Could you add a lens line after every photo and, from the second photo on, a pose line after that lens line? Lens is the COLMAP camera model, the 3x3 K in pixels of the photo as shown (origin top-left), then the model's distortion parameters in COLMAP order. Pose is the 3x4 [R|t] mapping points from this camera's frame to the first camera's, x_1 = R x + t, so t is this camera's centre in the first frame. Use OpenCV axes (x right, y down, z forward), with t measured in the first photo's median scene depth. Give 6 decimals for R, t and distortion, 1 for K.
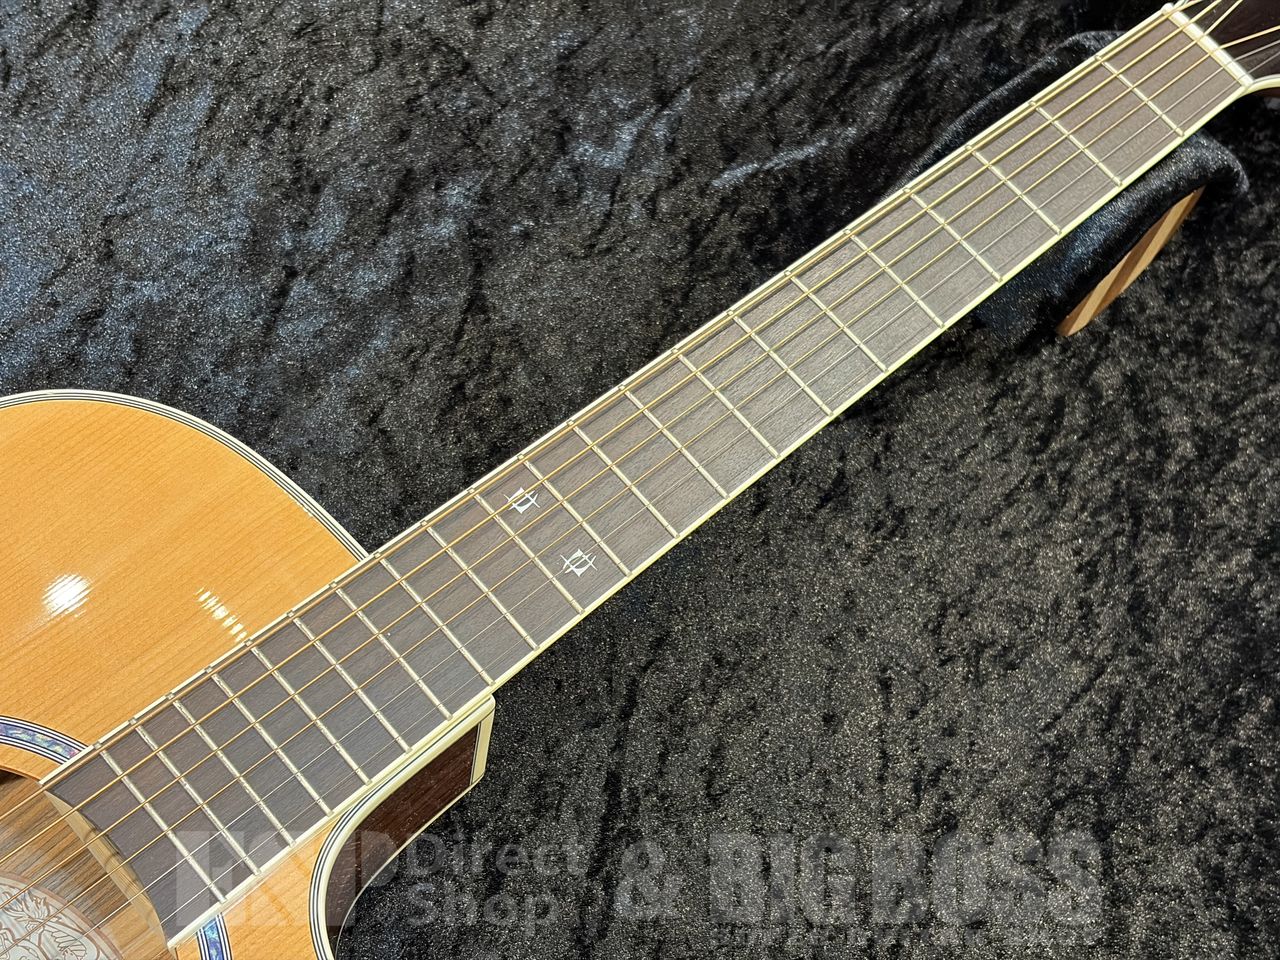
lens RADIAL K [[1959.5, 0, 640.0], [0, 1959.5, 480.0], [0, 0, 1]] dist [0.265961, -1.137964]
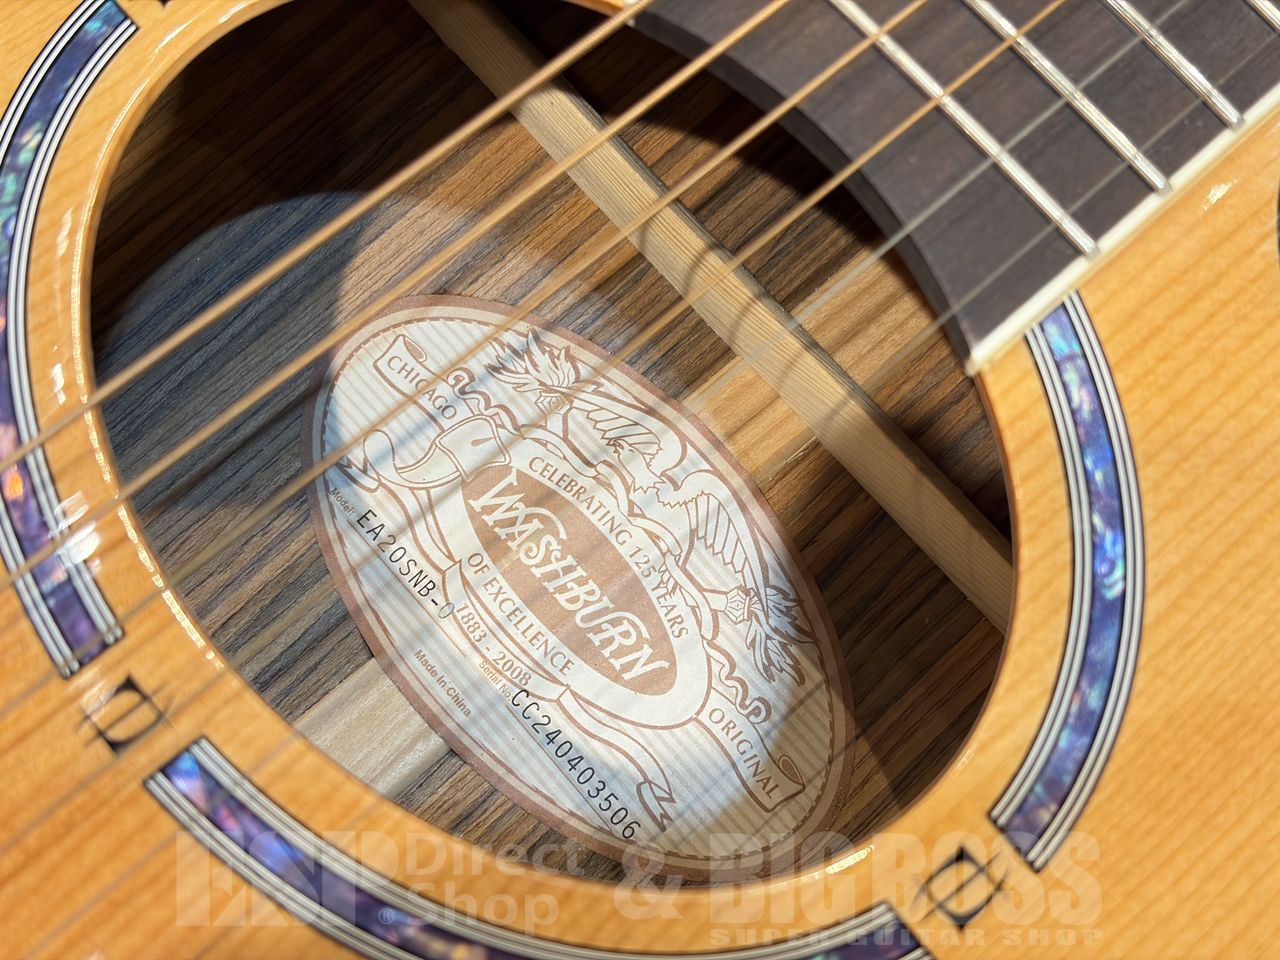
lens RADIAL K [[1959.5, 0, 640.0], [0, 1959.5, 480.0], [0, 0, 1]] dist [0.265961, -1.137964]
pose [[0.991839, -0.019806, -0.125951, -0.184276], [0.040348, 0.985849, 0.162708, 0.137340], [0.120947, -0.166462, 0.978602, 0.426970]]
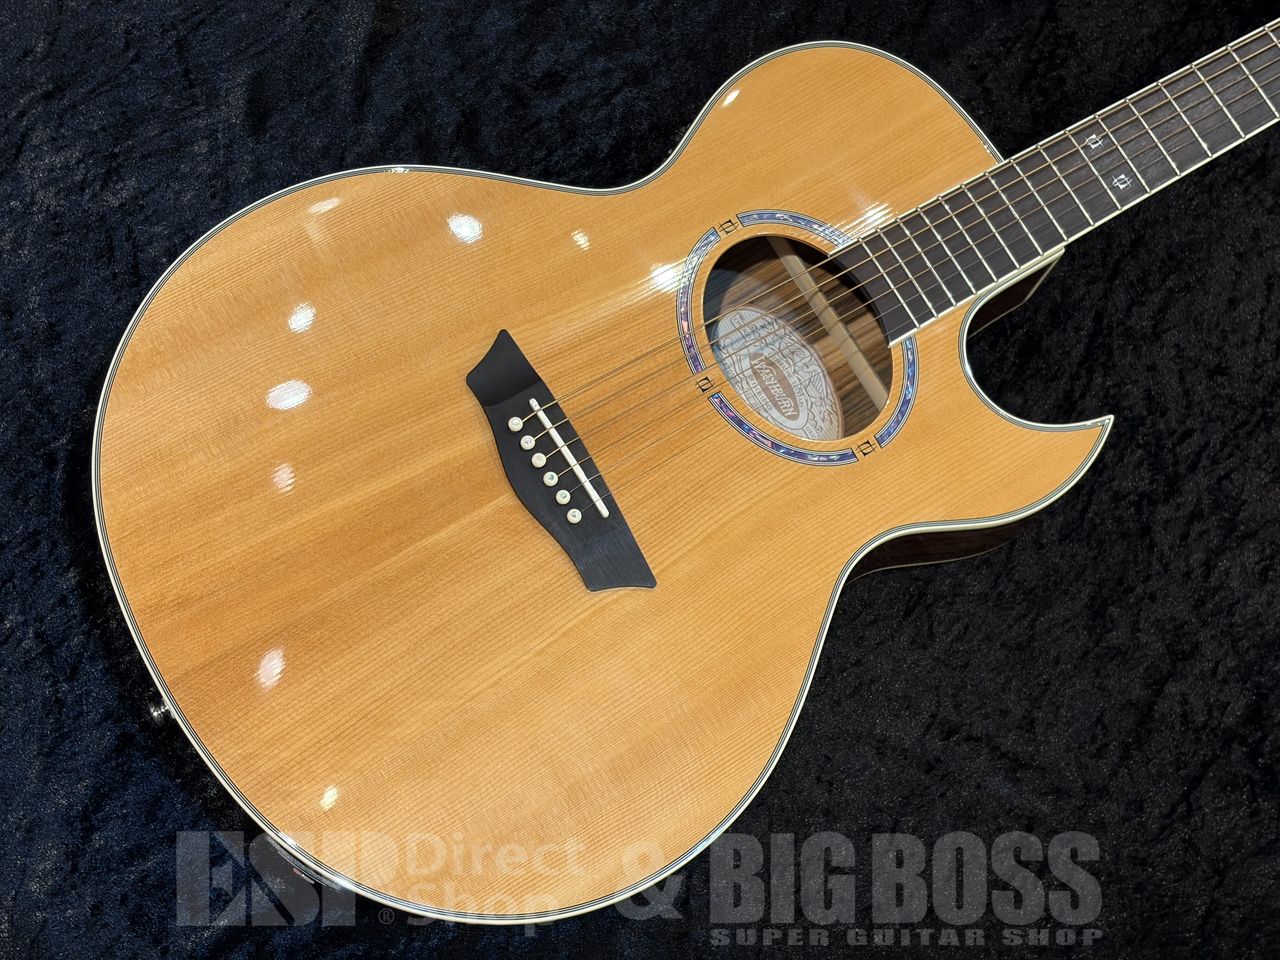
lens RADIAL K [[1959.5, 0, 640.0], [0, 1959.5, 480.0], [0, 0, 1]] dist [0.265961, -1.137964]
pose [[0.981703, 0.164761, -0.095459, -0.196415], [-0.146321, 0.973537, 0.175543, 0.043153], [0.121856, -0.158364, 0.979833, -0.686199]]
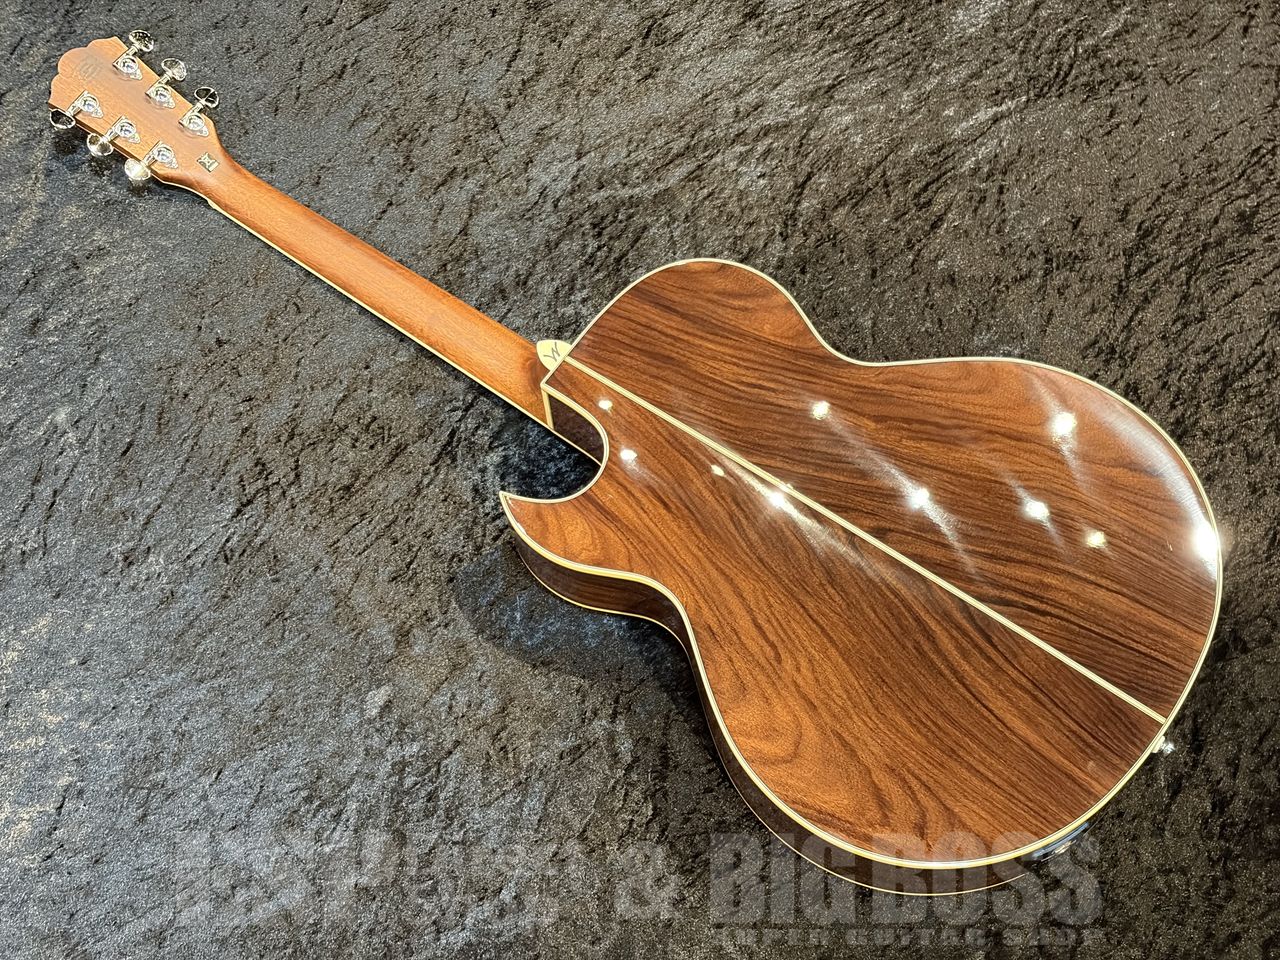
lens RADIAL K [[1959.5, 0, 640.0], [0, 1959.5, 480.0], [0, 0, 1]] dist [0.265961, -1.137964]
pose [[0.951990, 0.200540, -0.231300, 0.693908], [-0.201197, 0.979326, 0.020996, 0.102234], [0.230729, 0.026549, 0.972656, -1.149534]]
